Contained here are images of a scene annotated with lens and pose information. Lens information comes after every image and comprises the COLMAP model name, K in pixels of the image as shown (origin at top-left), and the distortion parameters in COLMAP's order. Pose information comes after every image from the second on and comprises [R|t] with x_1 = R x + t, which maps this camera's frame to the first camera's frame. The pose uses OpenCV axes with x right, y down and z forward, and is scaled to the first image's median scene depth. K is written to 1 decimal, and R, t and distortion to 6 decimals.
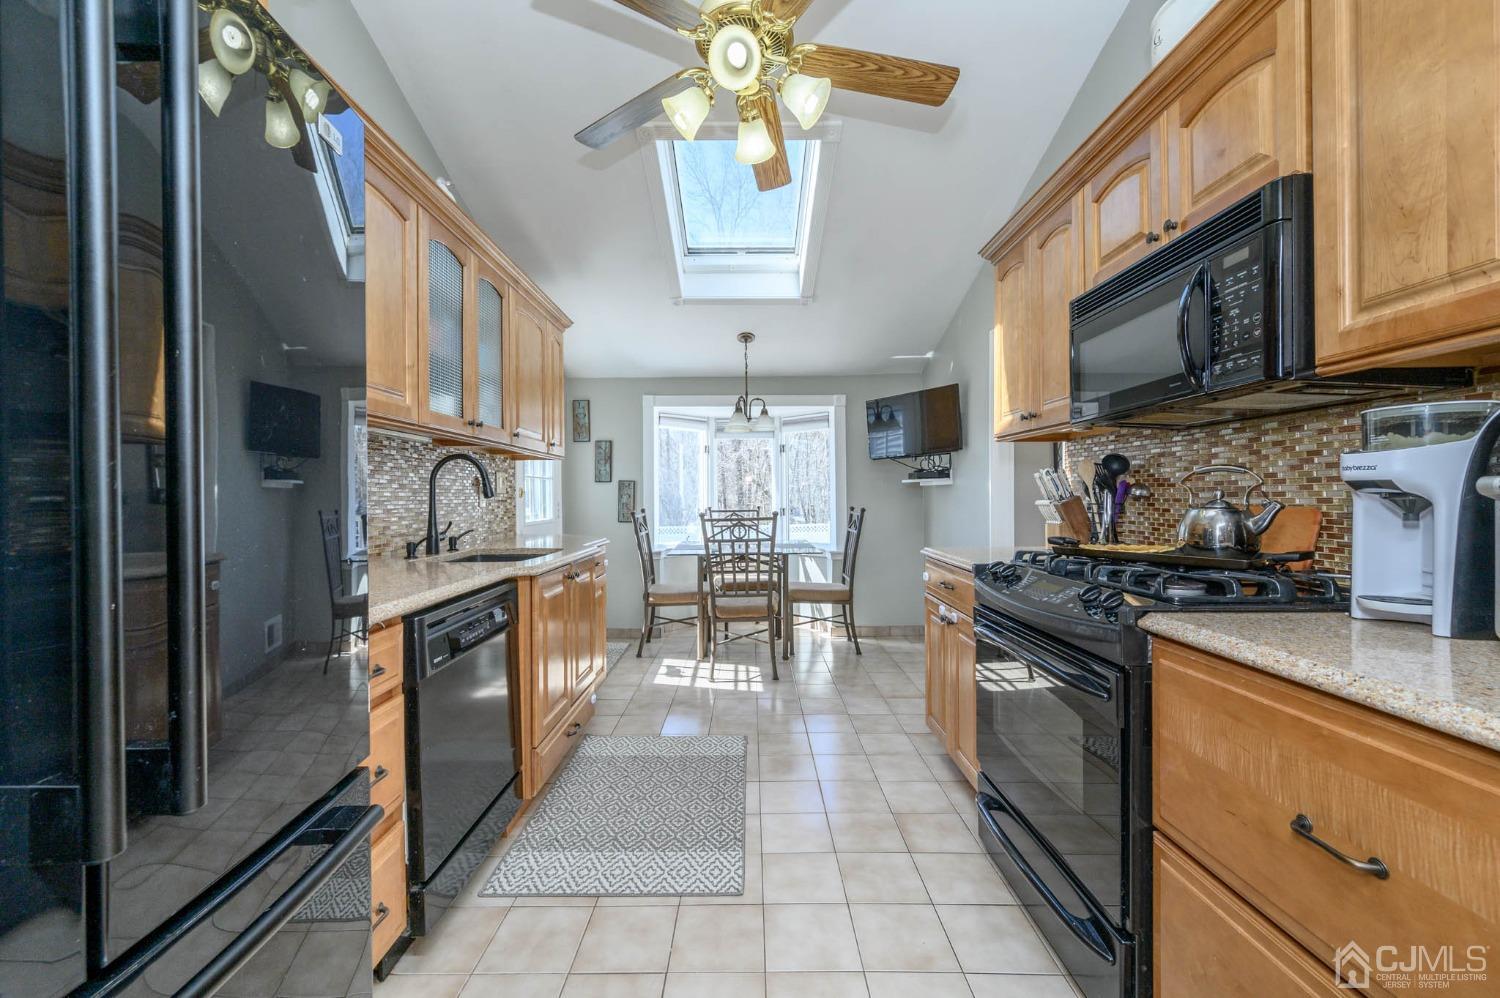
lens RADIAL K [[587.8, 0, 741.3], [0, 587.8, 499.4], [0, 0, 1]] dist [-0.001520, -0.000223]
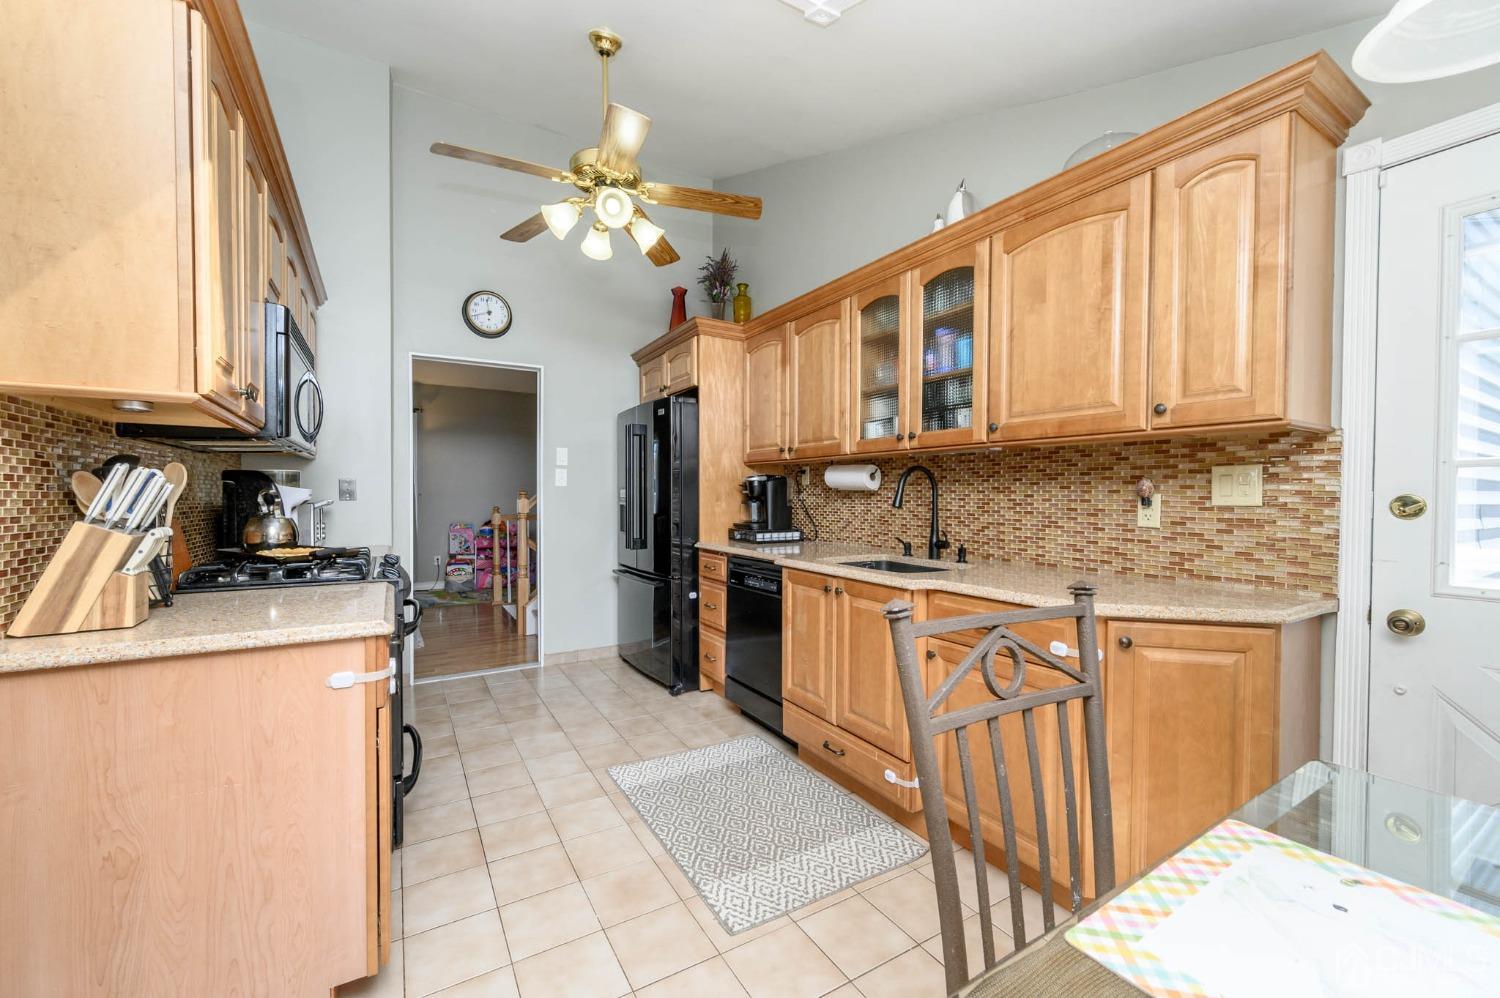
lens RADIAL K [[593.0, 0, 750.6], [0, 593.0, 502.1], [0, 0, 1]] dist [-0.002012, -0.000087]
pose [[-0.847564, 0.012381, -0.530549, 0.227790], [-0.000759, 0.999699, 0.024542, -0.025061], [0.530693, 0.021204, -0.847299, 1.155797]]
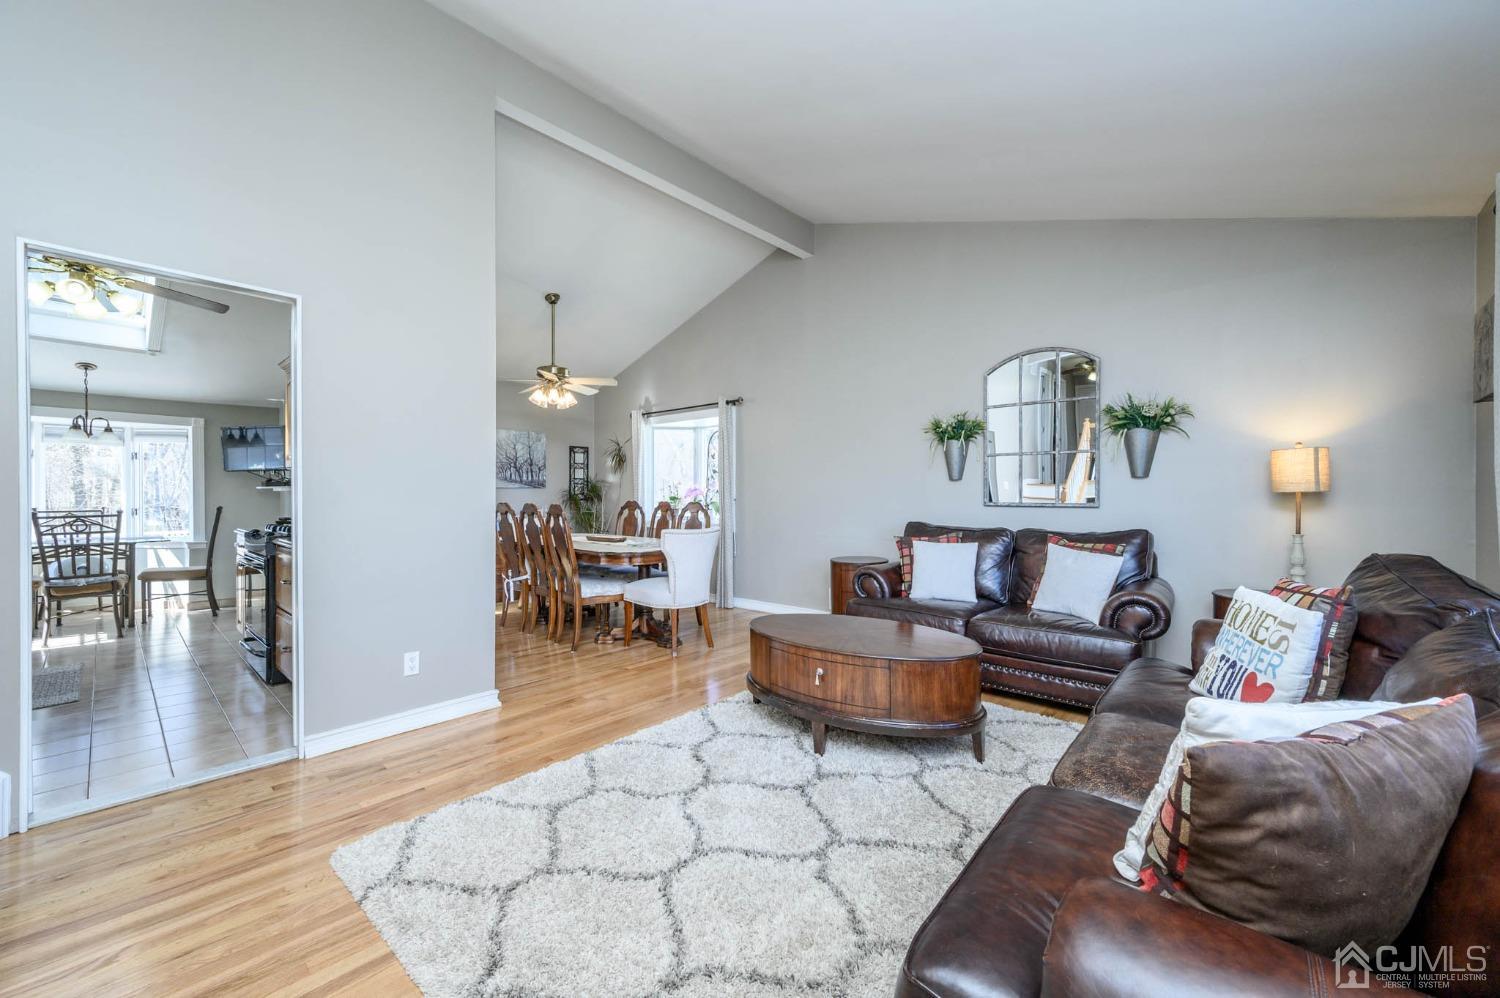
lens RADIAL K [[587.8, 0, 741.3], [0, 587.8, 499.4], [0, 0, 1]] dist [-0.001520, -0.000223]
pose [[0.660453, -0.002282, 0.750864, -0.009743], [0.003537, 0.999994, -0.000071, 0.001705], [-0.750859, 0.002703, 0.660457, -0.920132]]
